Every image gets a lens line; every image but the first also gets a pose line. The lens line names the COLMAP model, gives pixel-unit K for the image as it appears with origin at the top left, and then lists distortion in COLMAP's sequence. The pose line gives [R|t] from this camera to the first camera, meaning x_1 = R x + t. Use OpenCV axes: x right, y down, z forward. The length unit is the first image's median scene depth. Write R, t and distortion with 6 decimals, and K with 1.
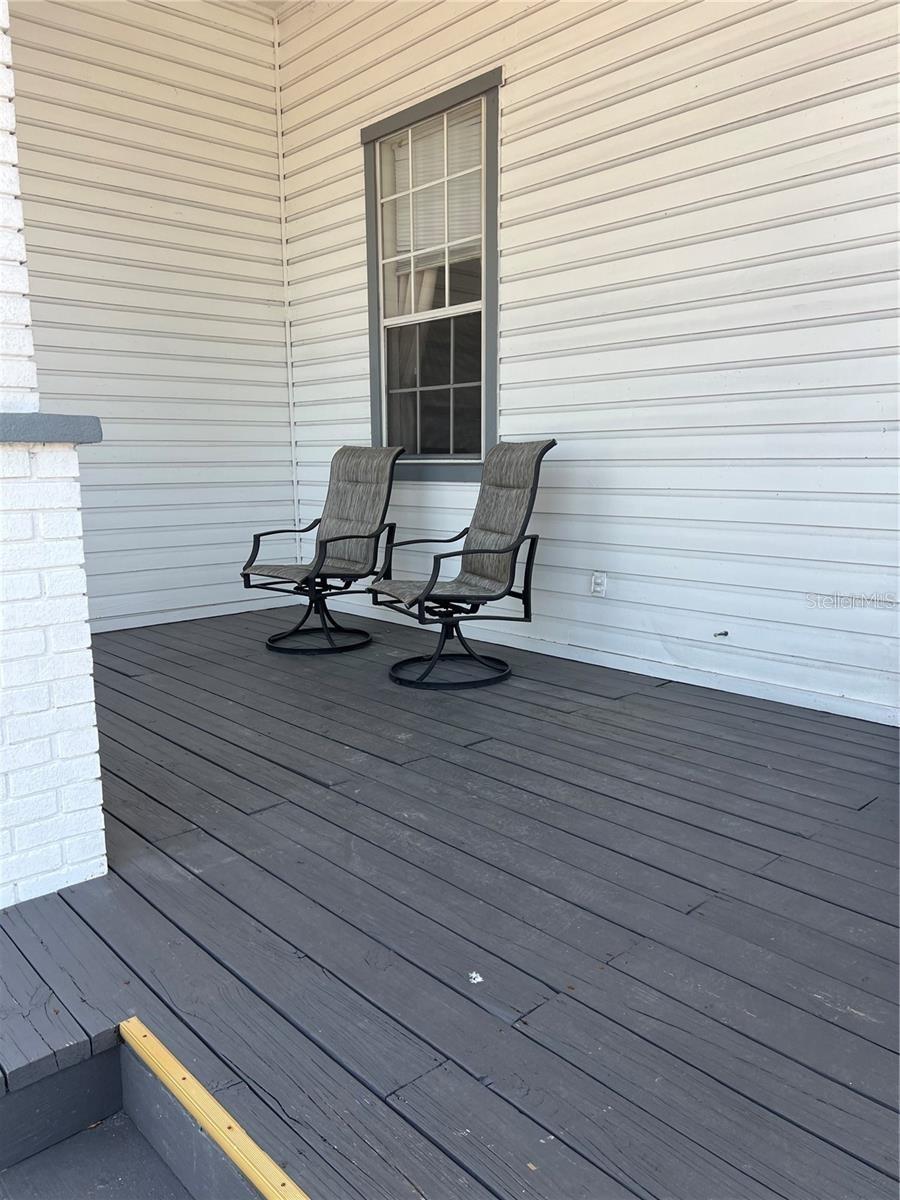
lens RADIAL K [[910.2, 0, 448.9], [0, 910.2, 593.1], [0, 0, 1]] dist [0.059016, -0.044424]
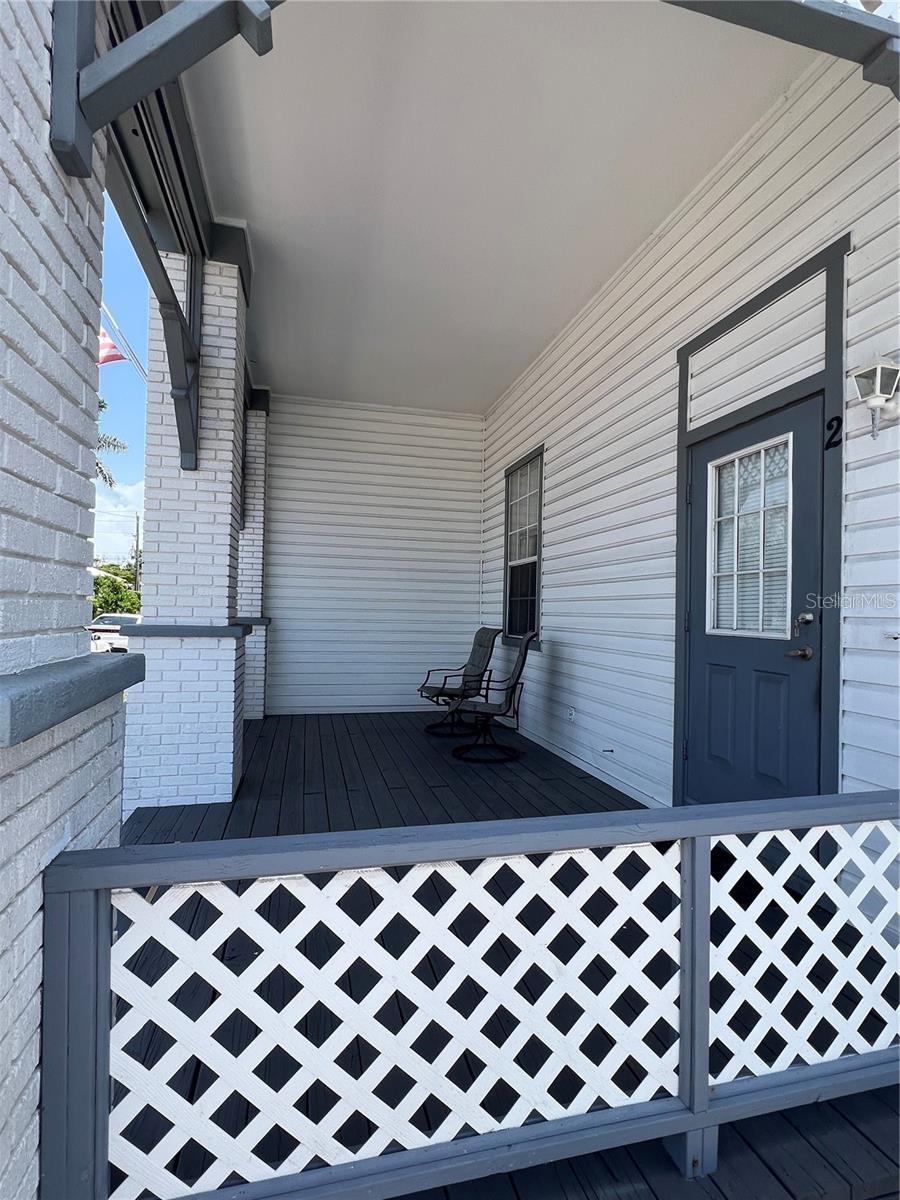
lens RADIAL K [[584.6, 0, 451.7], [0, 584.6, 610.8], [0, 0, 1]] dist [0.002782, 0.000014]
pose [[0.881474, 0.029330, -0.471321, 0.413834], [-0.101330, 0.986569, -0.128116, -0.033068], [0.461233, 0.160690, 0.872607, -0.102580]]
